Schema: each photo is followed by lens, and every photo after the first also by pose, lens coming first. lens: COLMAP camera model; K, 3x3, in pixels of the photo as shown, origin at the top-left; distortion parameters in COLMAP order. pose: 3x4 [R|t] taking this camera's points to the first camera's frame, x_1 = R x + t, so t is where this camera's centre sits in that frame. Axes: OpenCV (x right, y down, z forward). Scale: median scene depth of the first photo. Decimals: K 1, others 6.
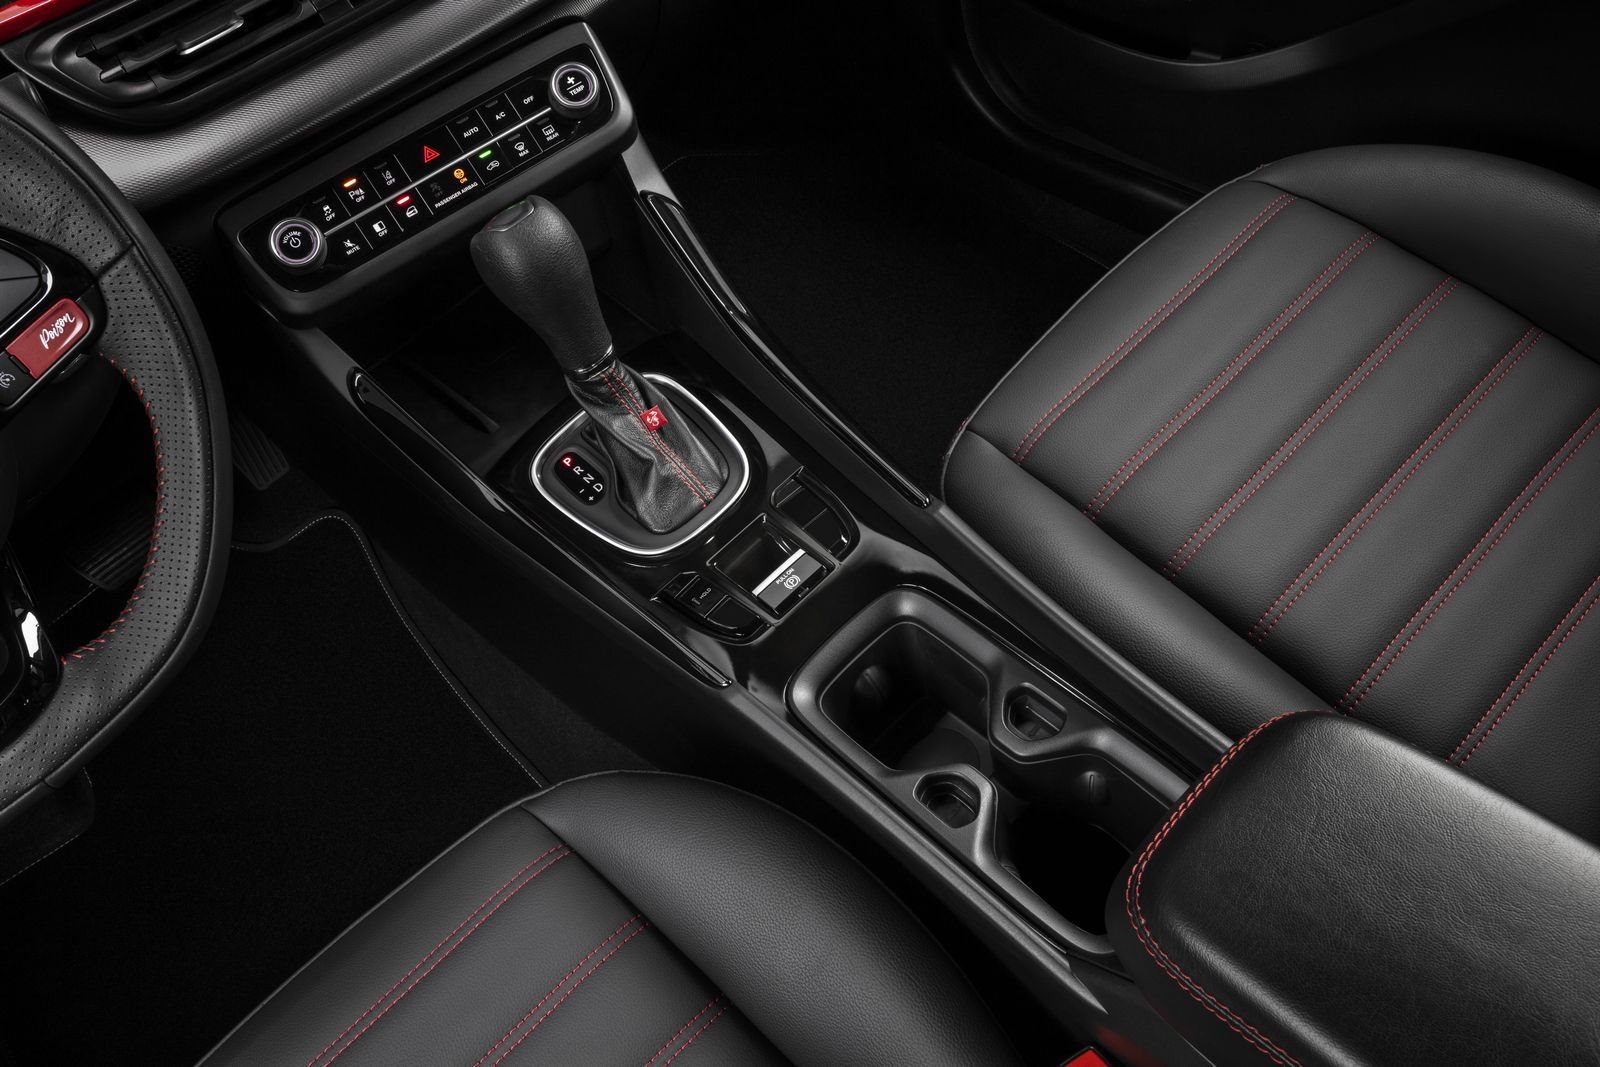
lens RADIAL K [[1281.8, 0, 800.0], [0, 1281.8, 533.5], [0, 0, 1]] dist [0.003677, 0.011925]
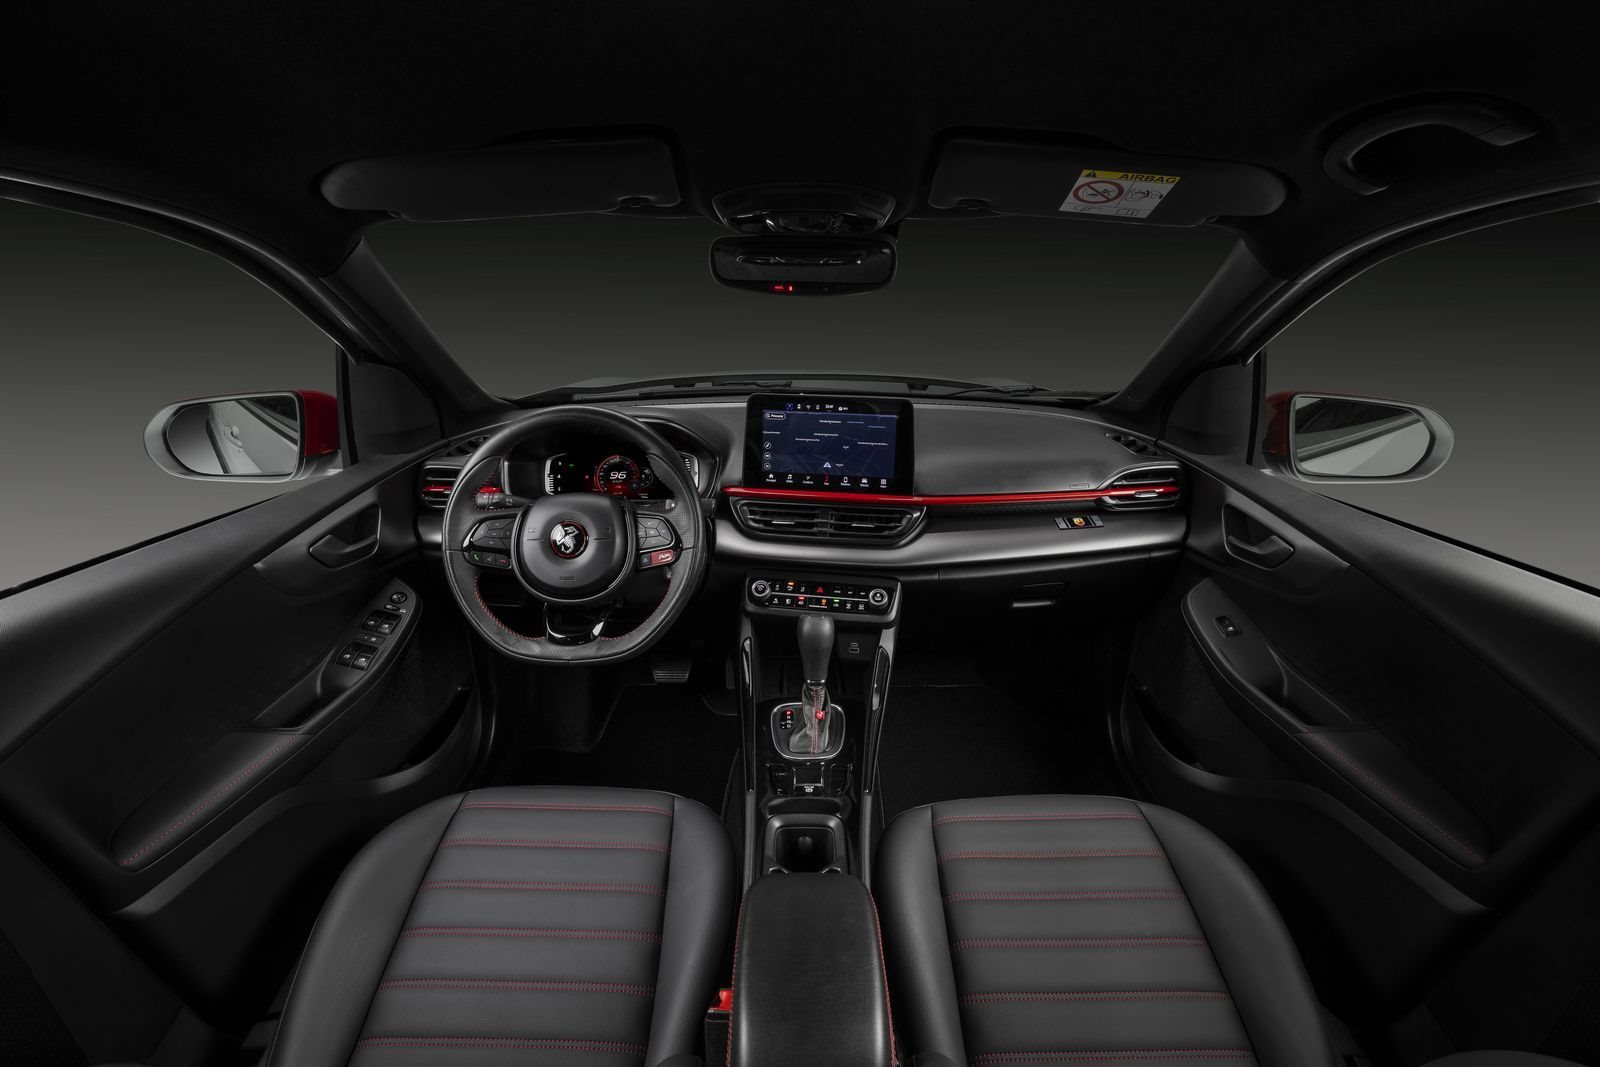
lens RADIAL K [[780.3, 0, 800.0], [0, 780.3, 533.5], [0, 0, 1]] dist [-0.087561, 0.039403]
pose [[0.713613, 0.427008, -0.555356, 0.542580], [-0.637378, 0.724723, -0.261775, 0.073350], [0.290699, 0.540777, 0.789338, -0.369098]]
